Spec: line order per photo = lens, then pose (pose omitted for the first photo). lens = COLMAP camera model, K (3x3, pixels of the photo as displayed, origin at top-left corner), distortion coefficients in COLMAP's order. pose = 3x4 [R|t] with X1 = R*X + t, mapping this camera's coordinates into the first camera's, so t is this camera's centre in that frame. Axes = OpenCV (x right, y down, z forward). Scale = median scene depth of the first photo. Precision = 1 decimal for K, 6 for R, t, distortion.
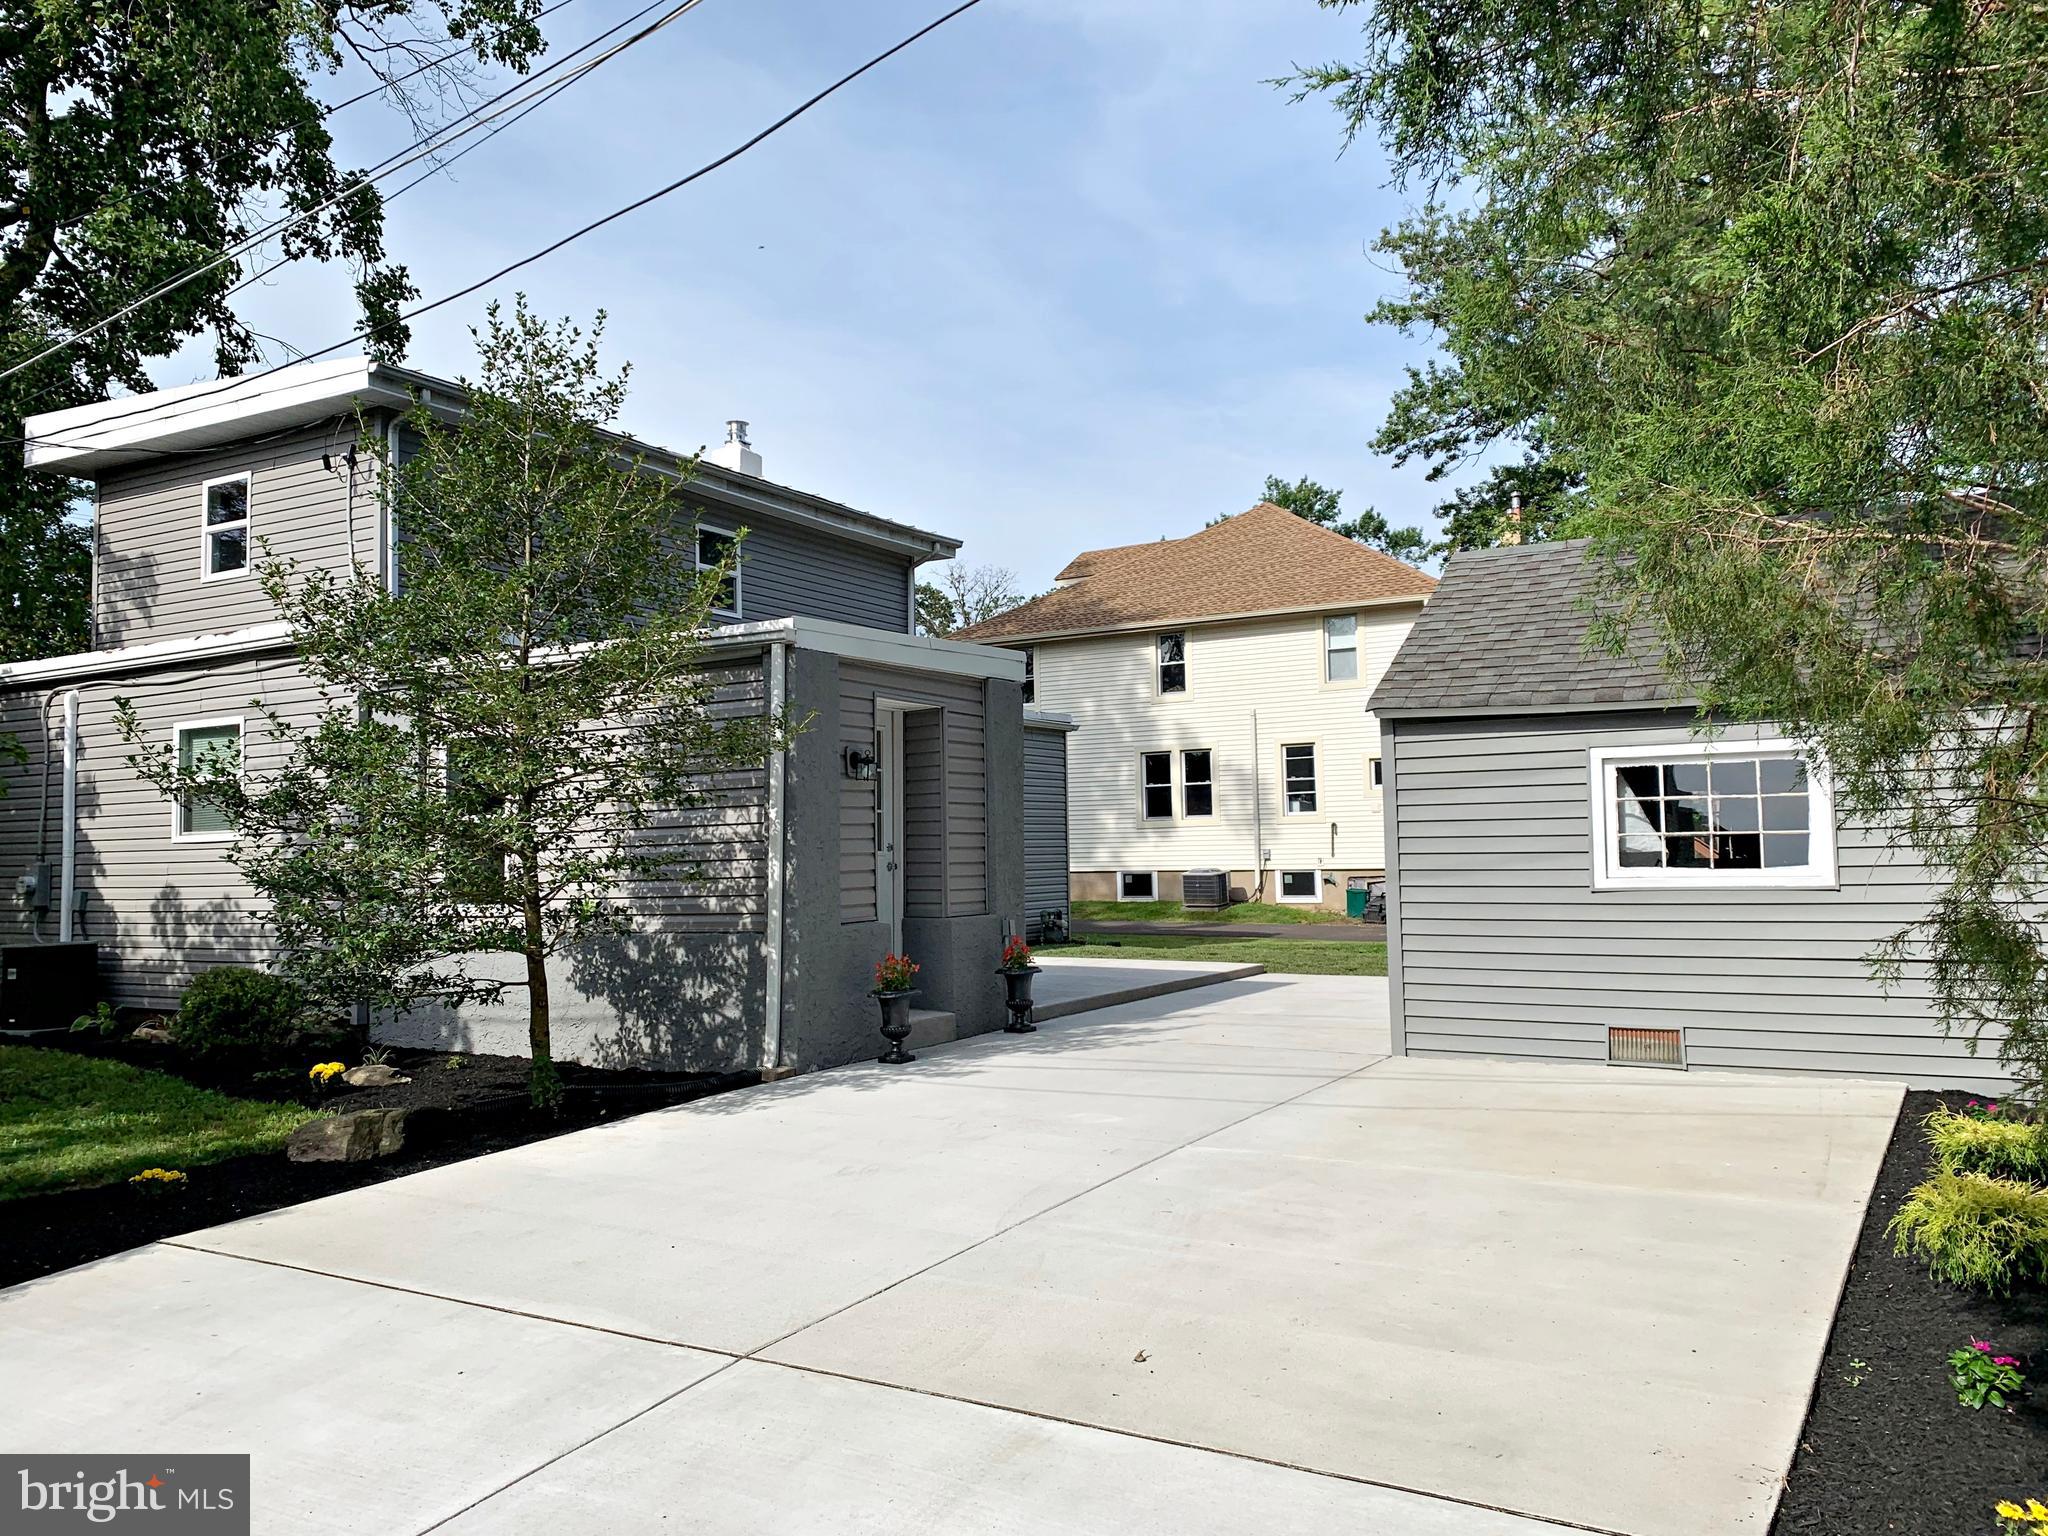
lens RADIAL K [[1562.5, 0, 1009.0], [0, 1562.5, 755.7], [0, 0, 1]] dist [0.118244, -0.249584]
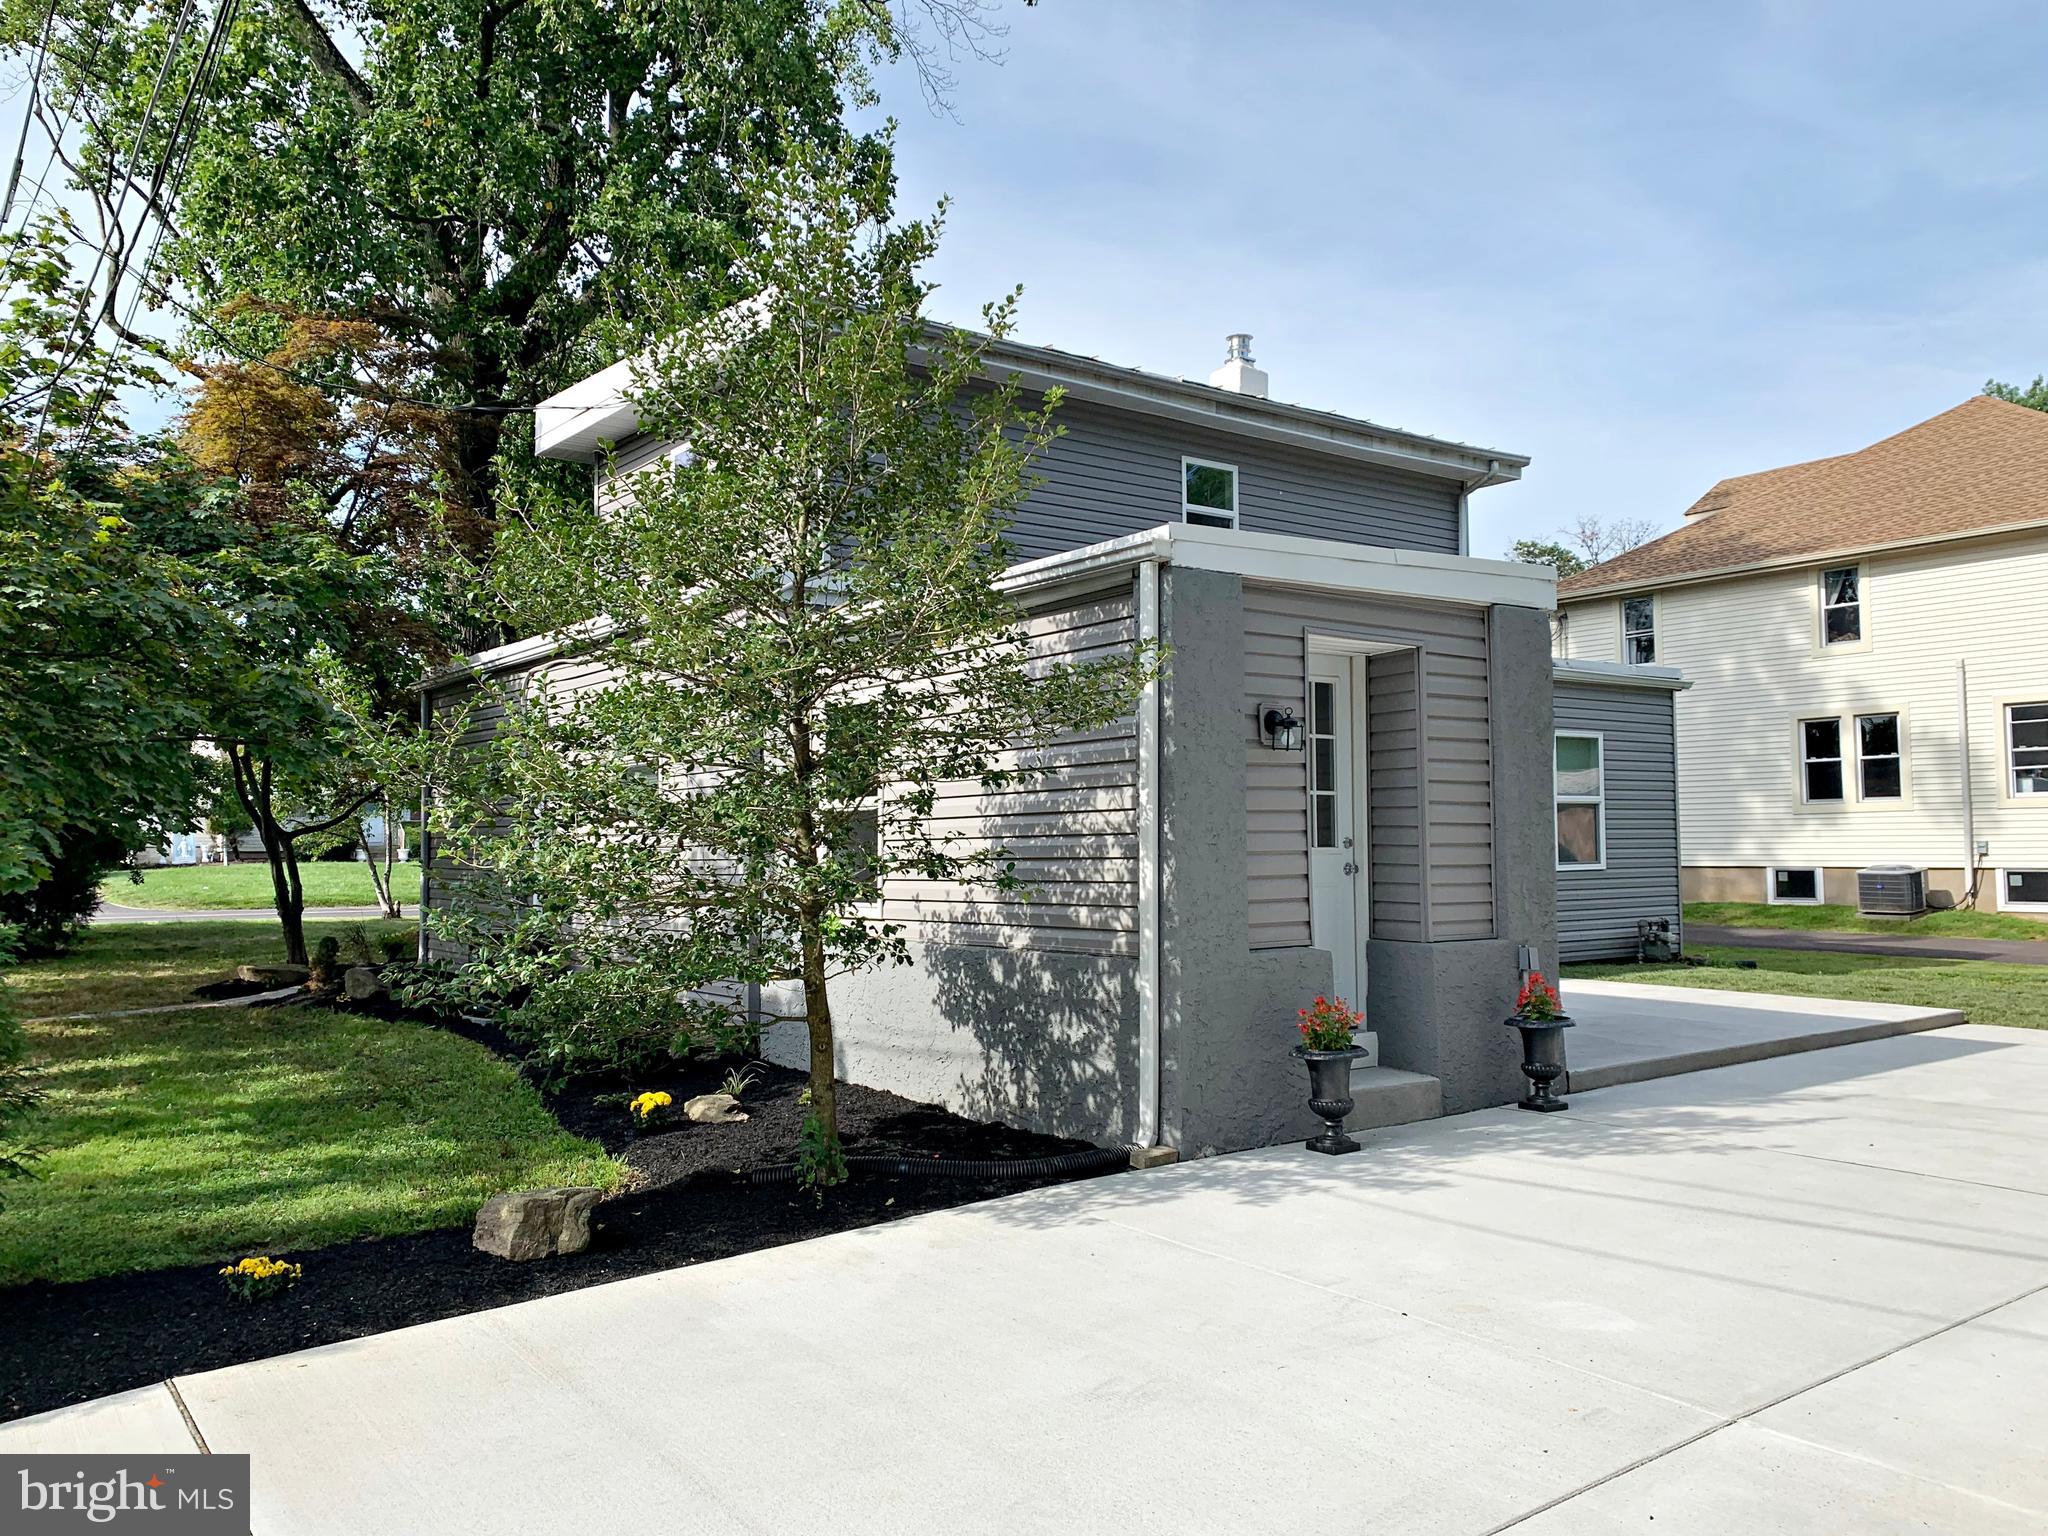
lens RADIAL K [[1521.3, 0, 1023.0], [0, 1521.3, 751.0], [0, 0, 1]] dist [0.060351, -0.082055]
pose [[0.920103, -0.010738, -0.391530, 0.068309], [0.014180, 0.999882, 0.005902, 0.010304], [0.391421, -0.010983, 0.920146, 0.307168]]
